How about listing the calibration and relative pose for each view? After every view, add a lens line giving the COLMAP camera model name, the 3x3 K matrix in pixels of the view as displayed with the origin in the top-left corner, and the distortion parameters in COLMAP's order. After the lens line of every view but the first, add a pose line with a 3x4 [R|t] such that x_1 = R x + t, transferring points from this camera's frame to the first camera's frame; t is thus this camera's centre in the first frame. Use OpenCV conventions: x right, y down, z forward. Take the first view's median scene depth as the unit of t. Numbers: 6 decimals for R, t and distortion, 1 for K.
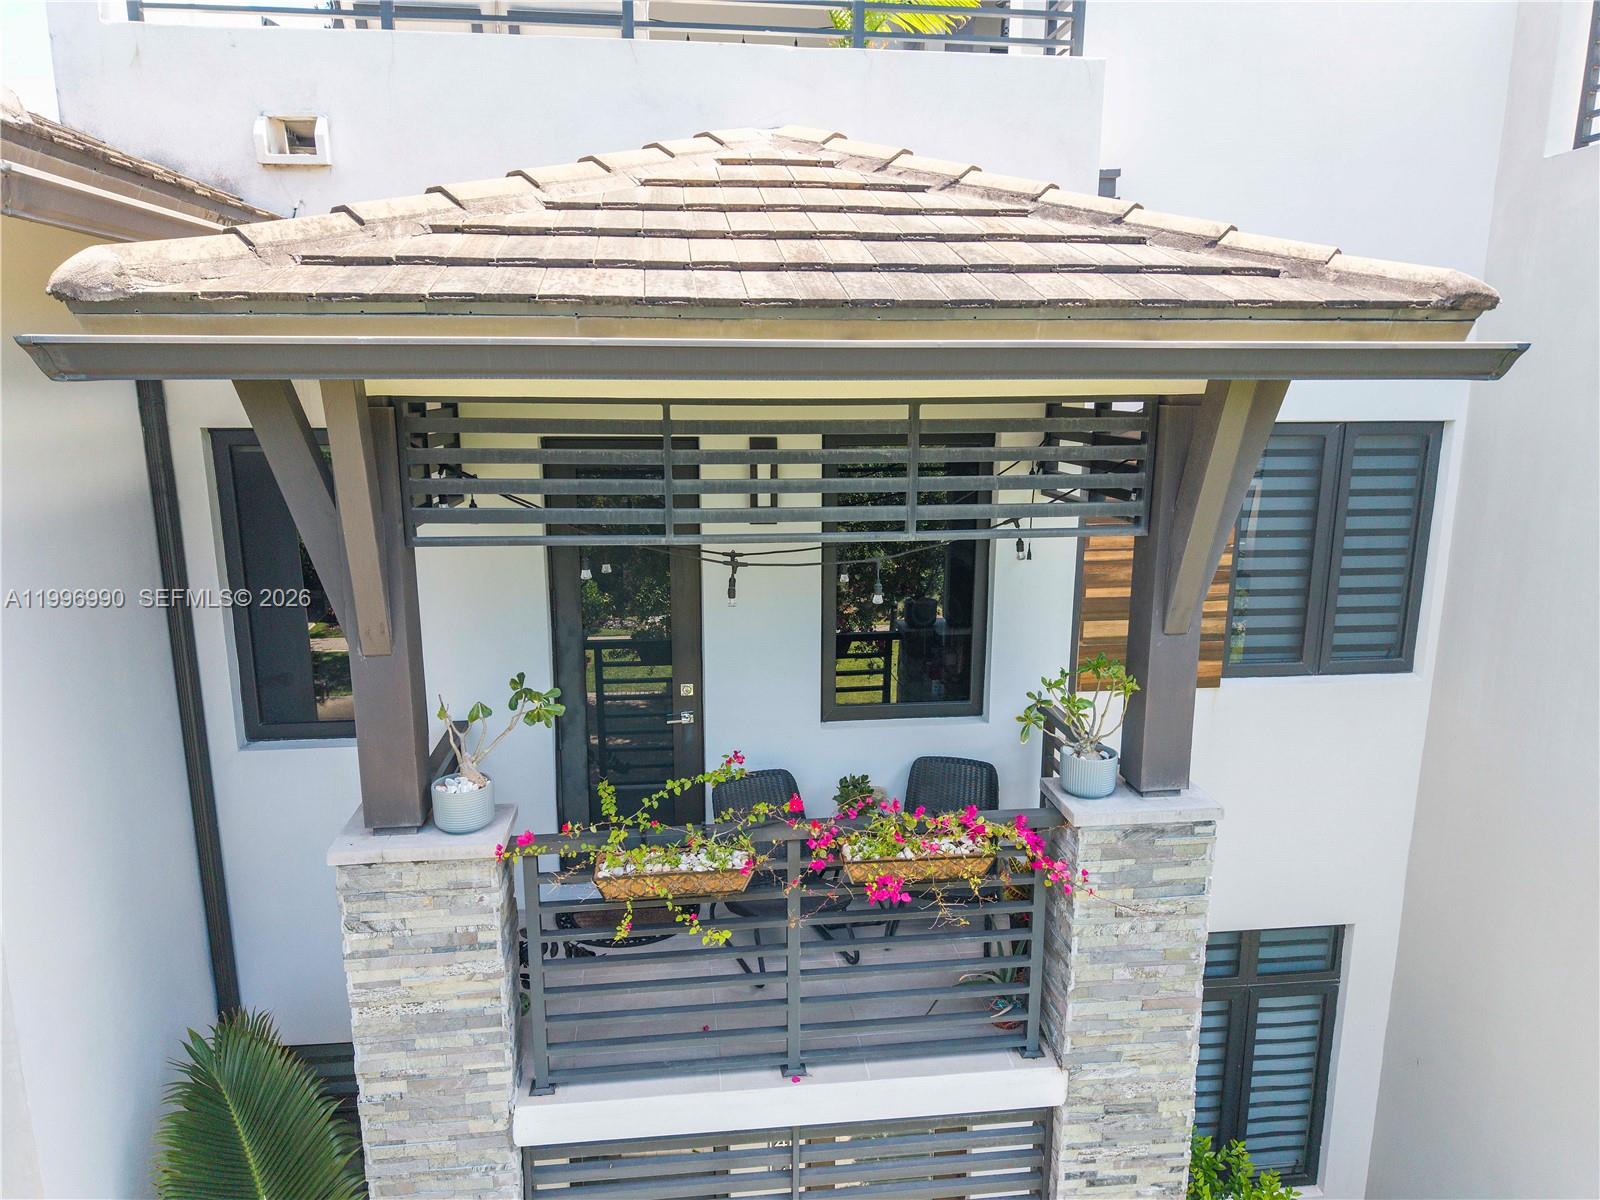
lens RADIAL K [[1078.3, 0, 800.0], [0, 1078.3, 600.0], [0, 0, 1]] dist [0.002455, -0.000810]
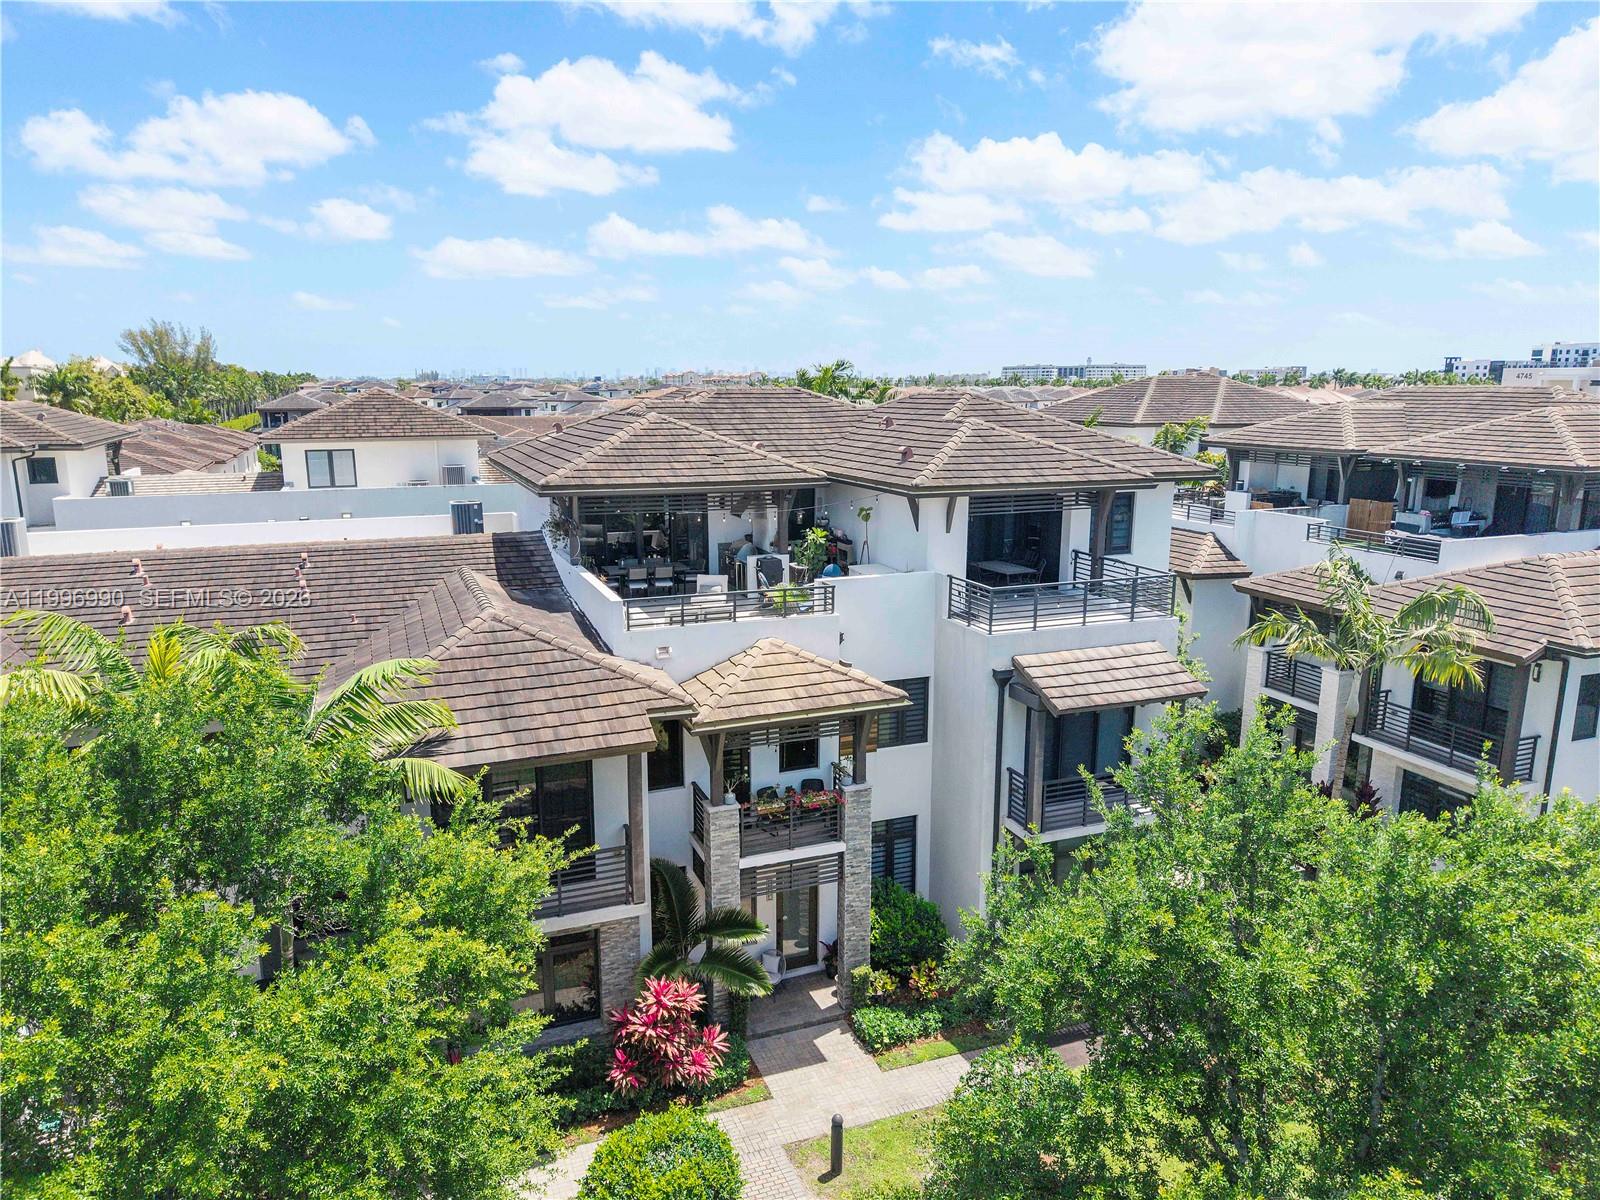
lens RADIAL K [[1078.3, 0, 800.0], [0, 1078.3, 600.0], [0, 0, 1]] dist [0.002455, -0.000810]
pose [[0.963912, -0.055888, 0.260289, -0.976603], [0.056016, 0.998406, 0.006932, -0.589202], [-0.260261, 0.007898, 0.965506, -3.081811]]
